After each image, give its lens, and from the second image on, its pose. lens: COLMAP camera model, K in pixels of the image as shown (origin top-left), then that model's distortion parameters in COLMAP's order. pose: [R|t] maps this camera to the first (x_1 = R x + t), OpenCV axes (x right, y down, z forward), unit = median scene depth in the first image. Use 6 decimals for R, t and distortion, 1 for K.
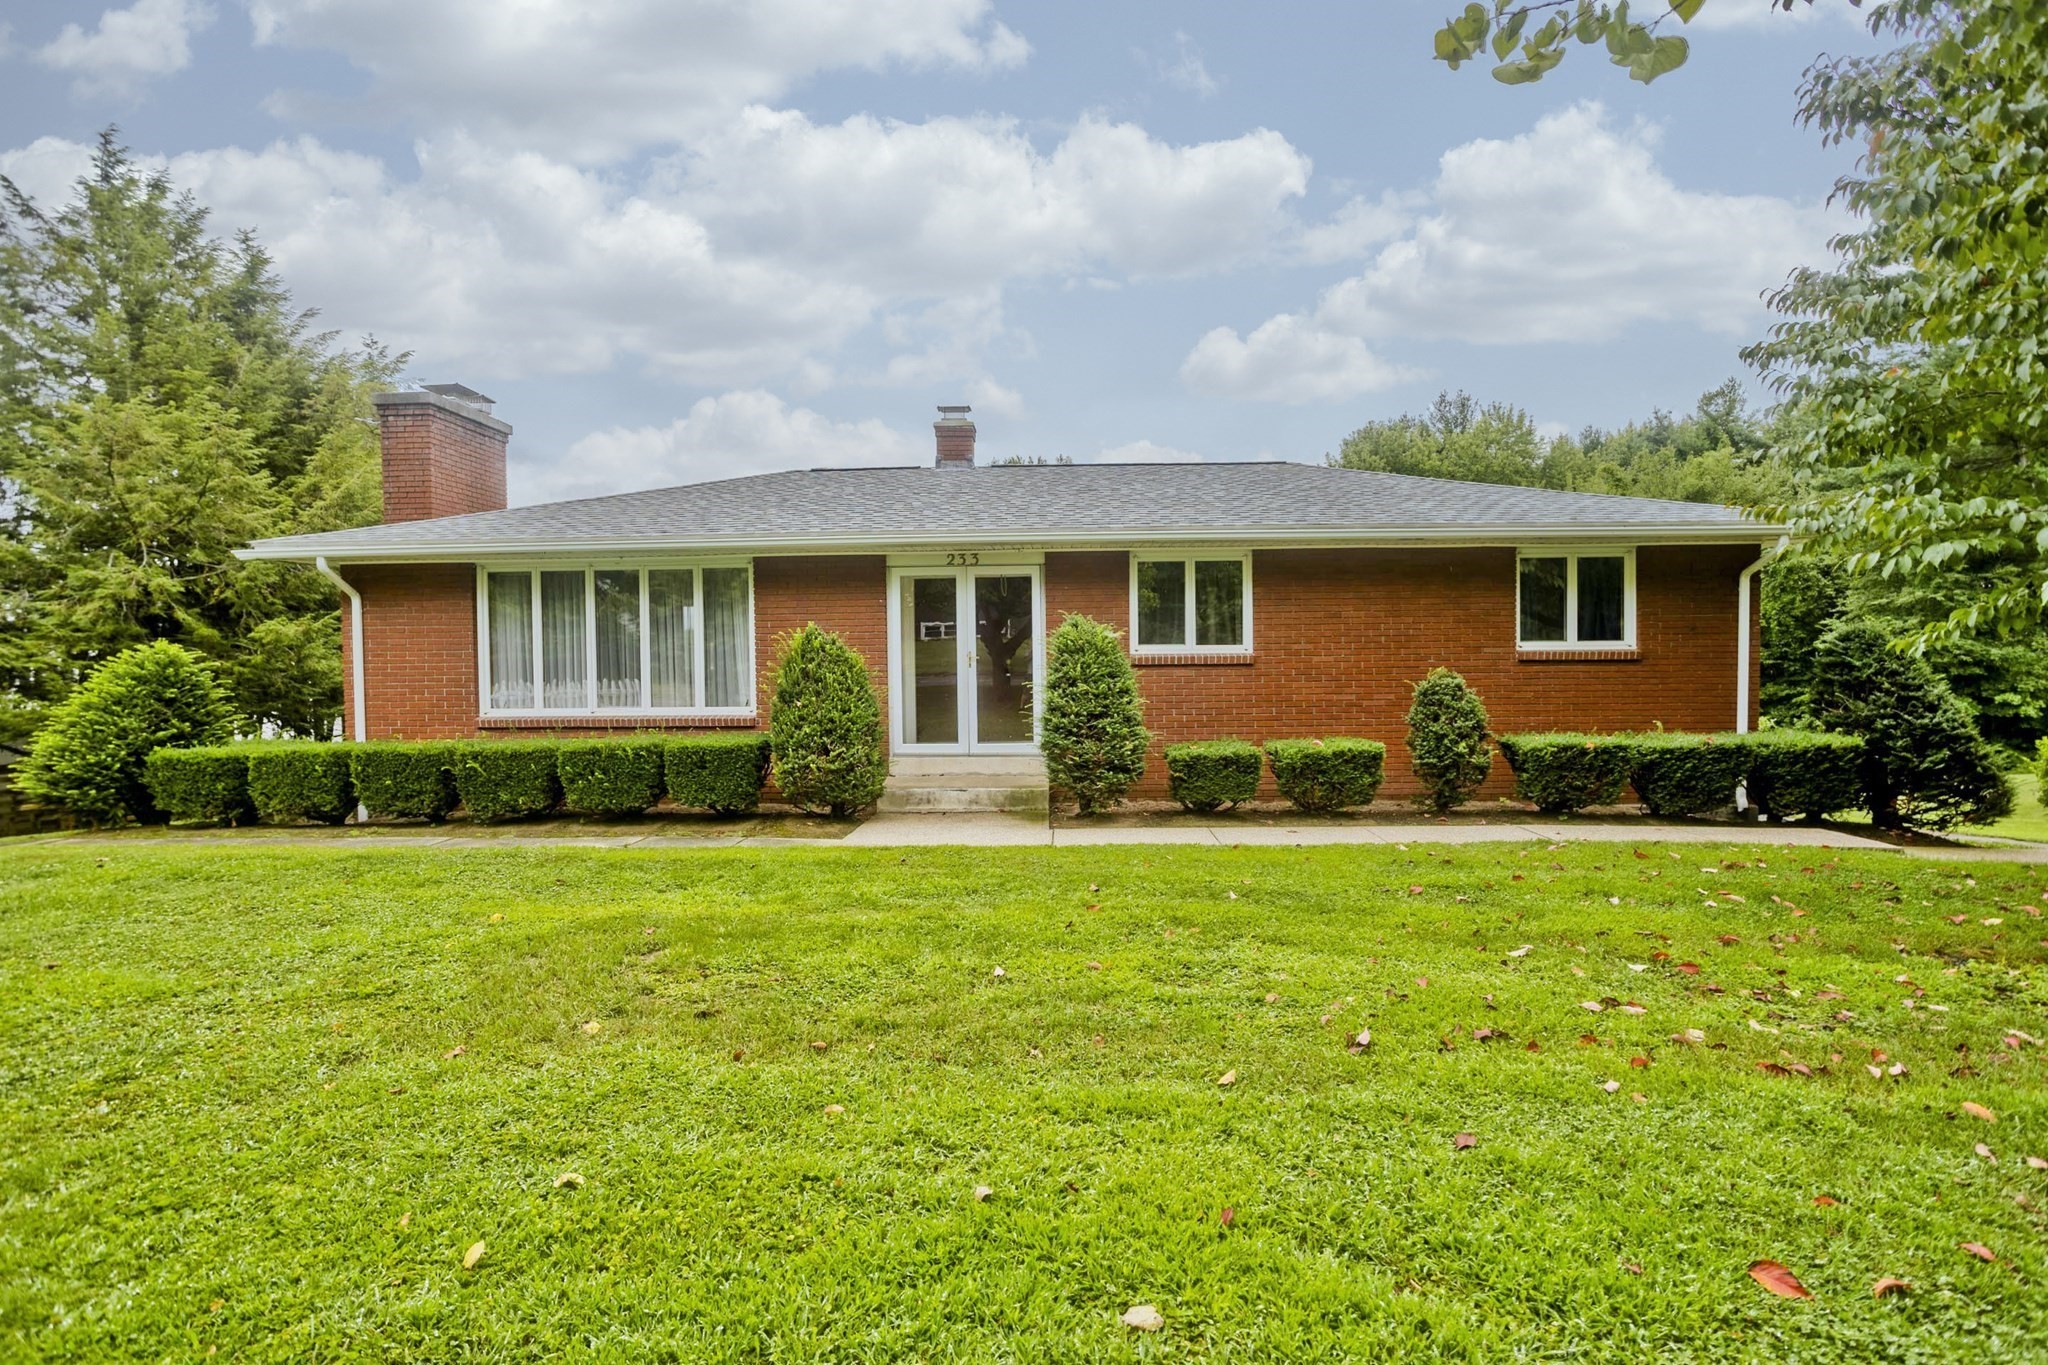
lens RADIAL K [[1009.2, 0, 1015.7], [0, 1009.2, 680.2], [0, 0, 1]] dist [-0.029359, 0.019238]
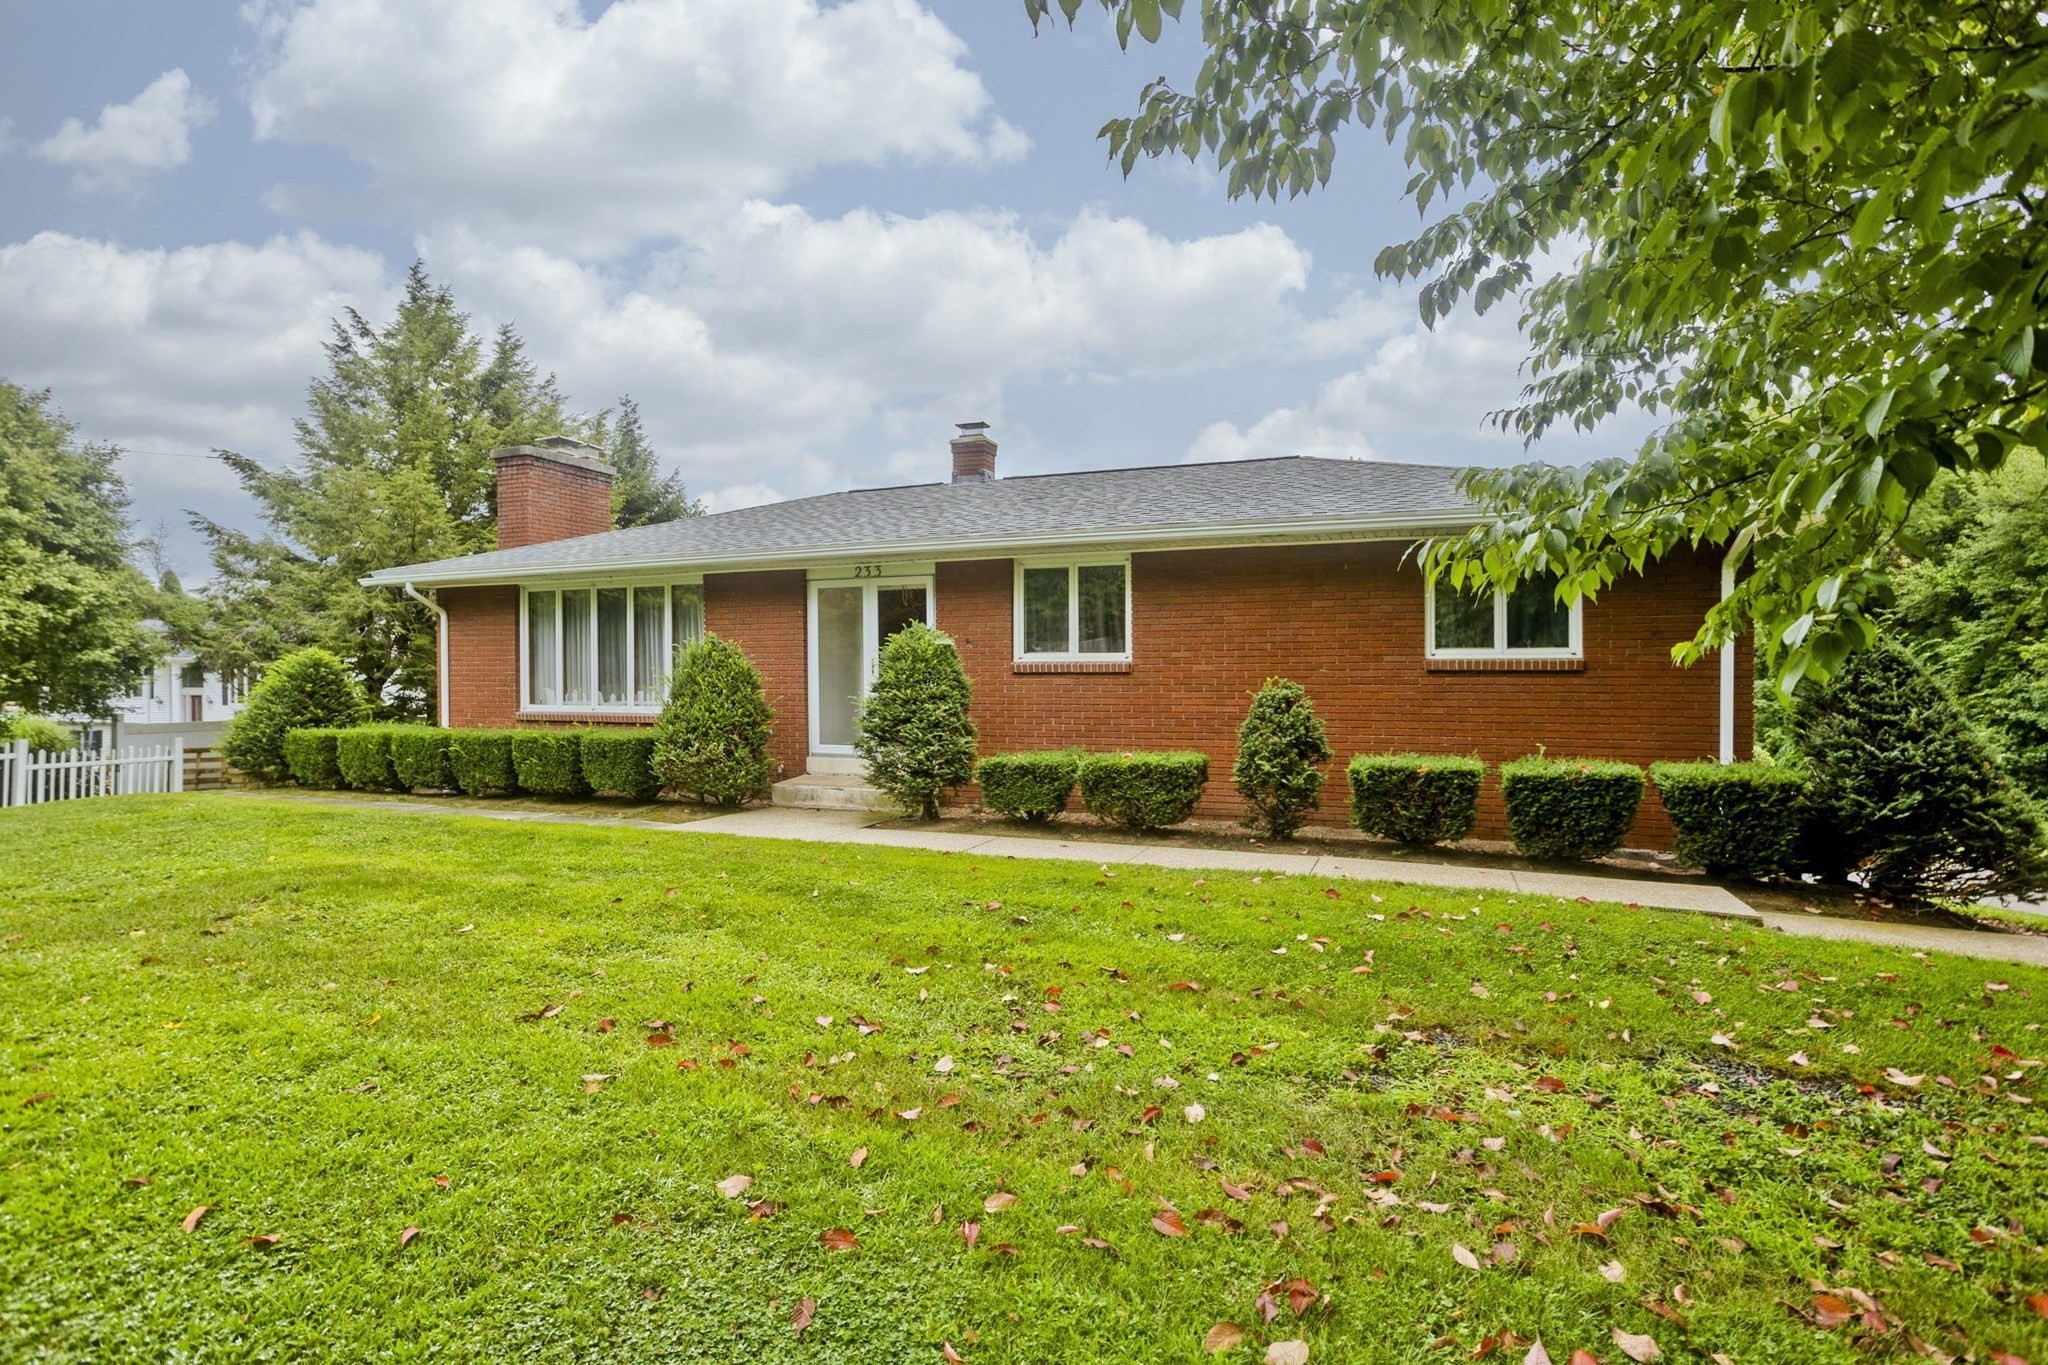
lens RADIAL K [[1009.2, 0, 1016.5], [0, 1009.2, 679.3], [0, 0, 1]] dist [-0.029359, 0.019238]
pose [[0.939028, 0.009877, -0.343698, 0.467848], [-0.014142, 0.999851, -0.009904, 0.001560], [0.343549, 0.014161, 0.939028, 0.064049]]
